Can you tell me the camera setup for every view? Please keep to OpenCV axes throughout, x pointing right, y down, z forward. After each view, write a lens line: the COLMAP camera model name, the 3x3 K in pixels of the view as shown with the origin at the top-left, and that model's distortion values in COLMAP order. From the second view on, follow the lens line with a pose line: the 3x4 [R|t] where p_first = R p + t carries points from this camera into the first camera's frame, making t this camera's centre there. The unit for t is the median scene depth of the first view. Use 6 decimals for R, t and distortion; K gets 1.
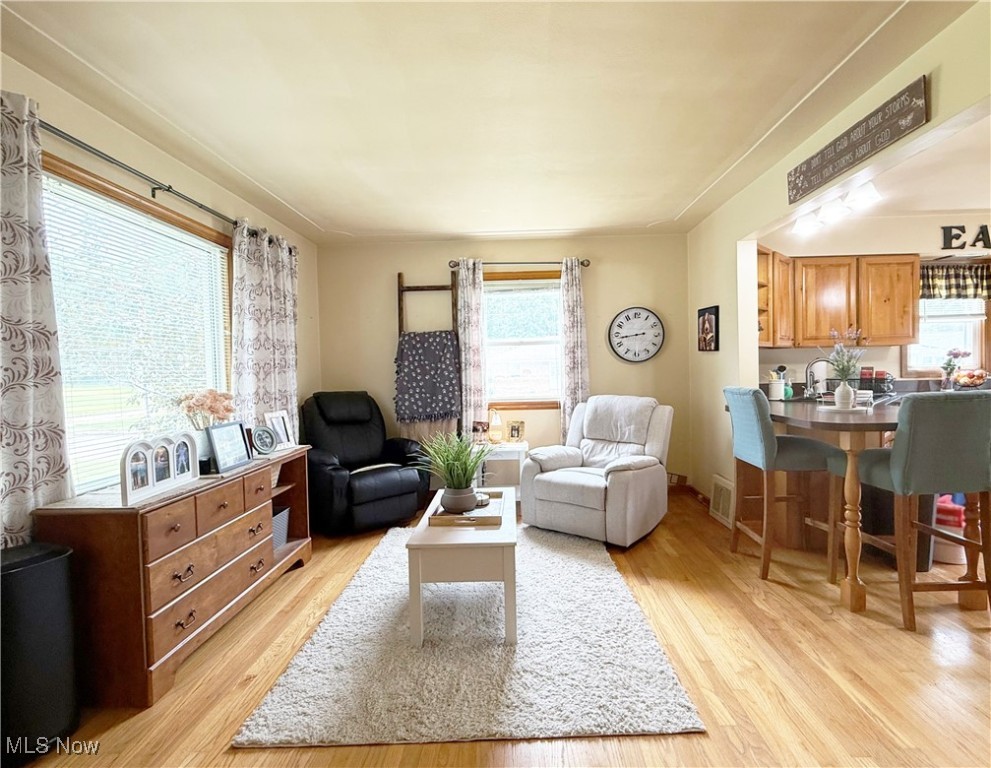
lens RADIAL K [[479.8, 0, 504.4], [0, 479.8, 382.6], [0, 0, 1]] dist [0.002131, -0.000140]
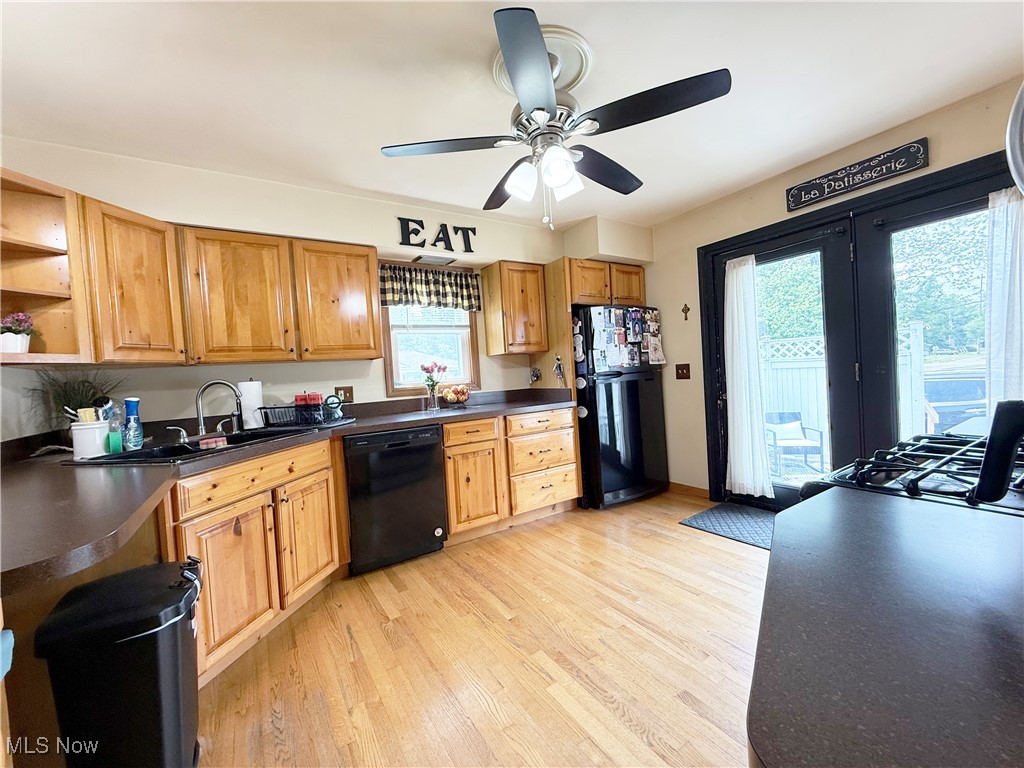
lens RADIAL K [[408.8, 0, 510.9], [0, 408.8, 384.3], [0, 0, 1]] dist [-0.000037, -0.000309]
pose [[0.831443, -0.043566, 0.553899, 0.628342], [0.057328, 0.998327, -0.007532, -0.015818], [-0.552645, 0.038017, 0.832549, 0.291318]]
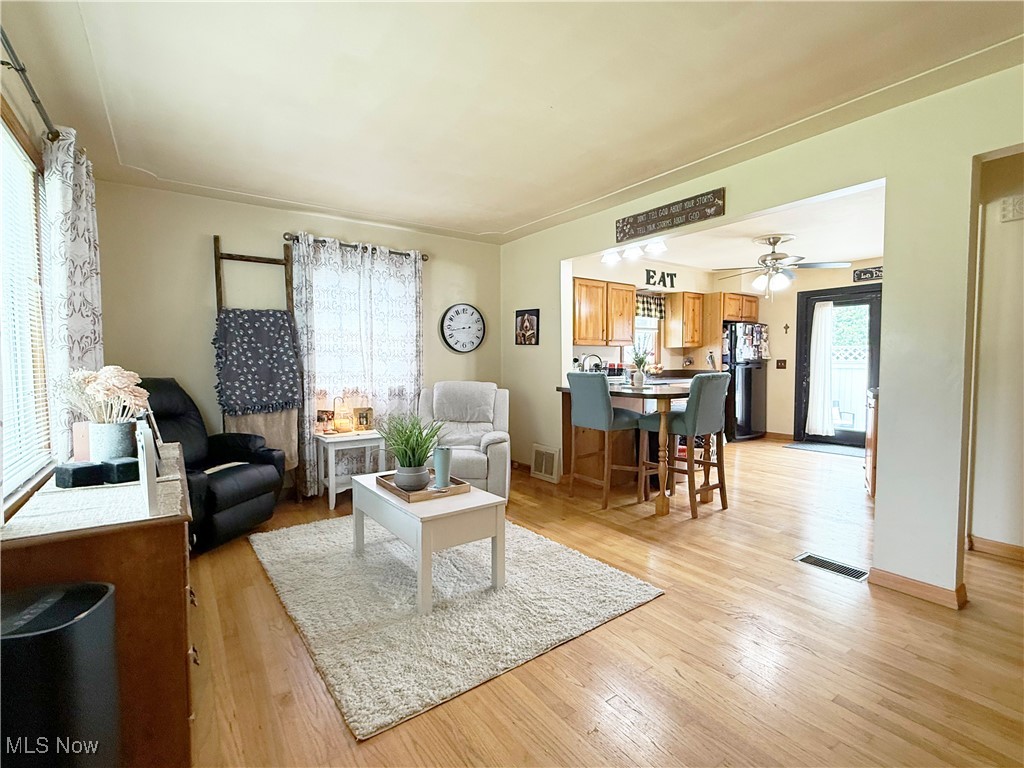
lens RADIAL K [[480.0, 0, 511.6], [0, 480.0, 382.9], [0, 0, 1]] dist [-0.000914, 0.000310]
pose [[0.804629, -0.006558, 0.593741, -0.315242], [-0.000840, 0.999925, 0.012182, 0.016024], [-0.593777, -0.010301, 0.804564, 0.026652]]
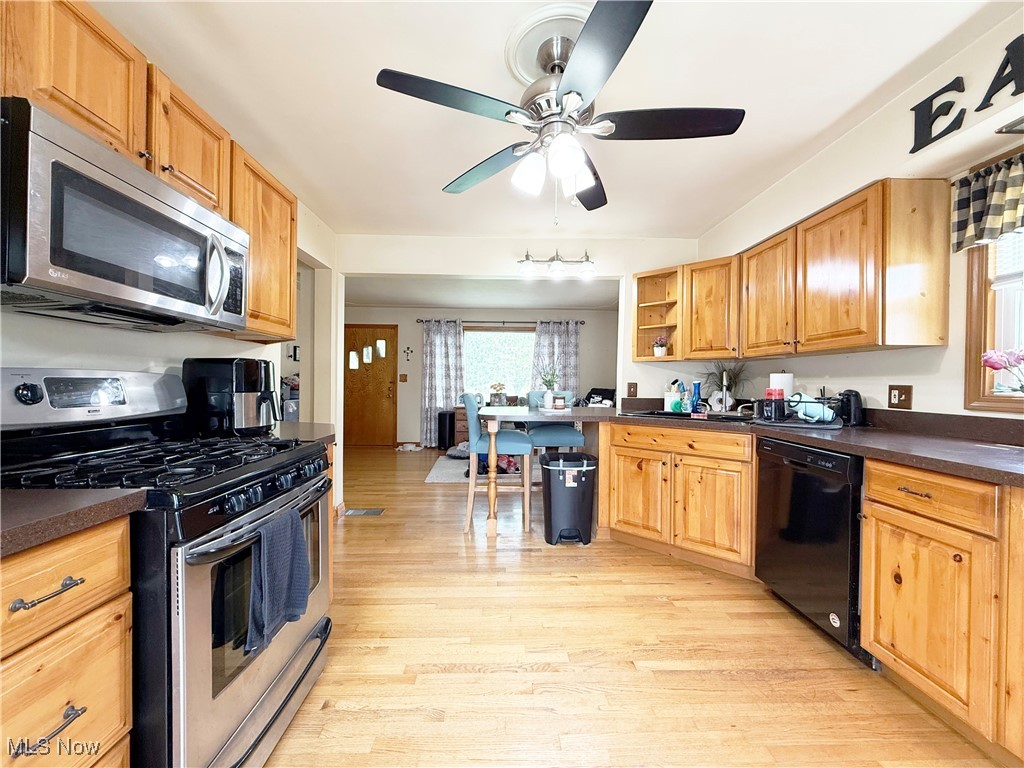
lens RADIAL K [[408.8, 0, 503.5], [0, 408.8, 383.4], [0, 0, 1]] dist [-0.000037, -0.000309]
pose [[0.031409, 0.027090, -0.999139, 1.253527], [-0.034275, 0.999074, 0.026010, -0.031717], [0.998919, 0.033428, 0.032308, 0.536603]]
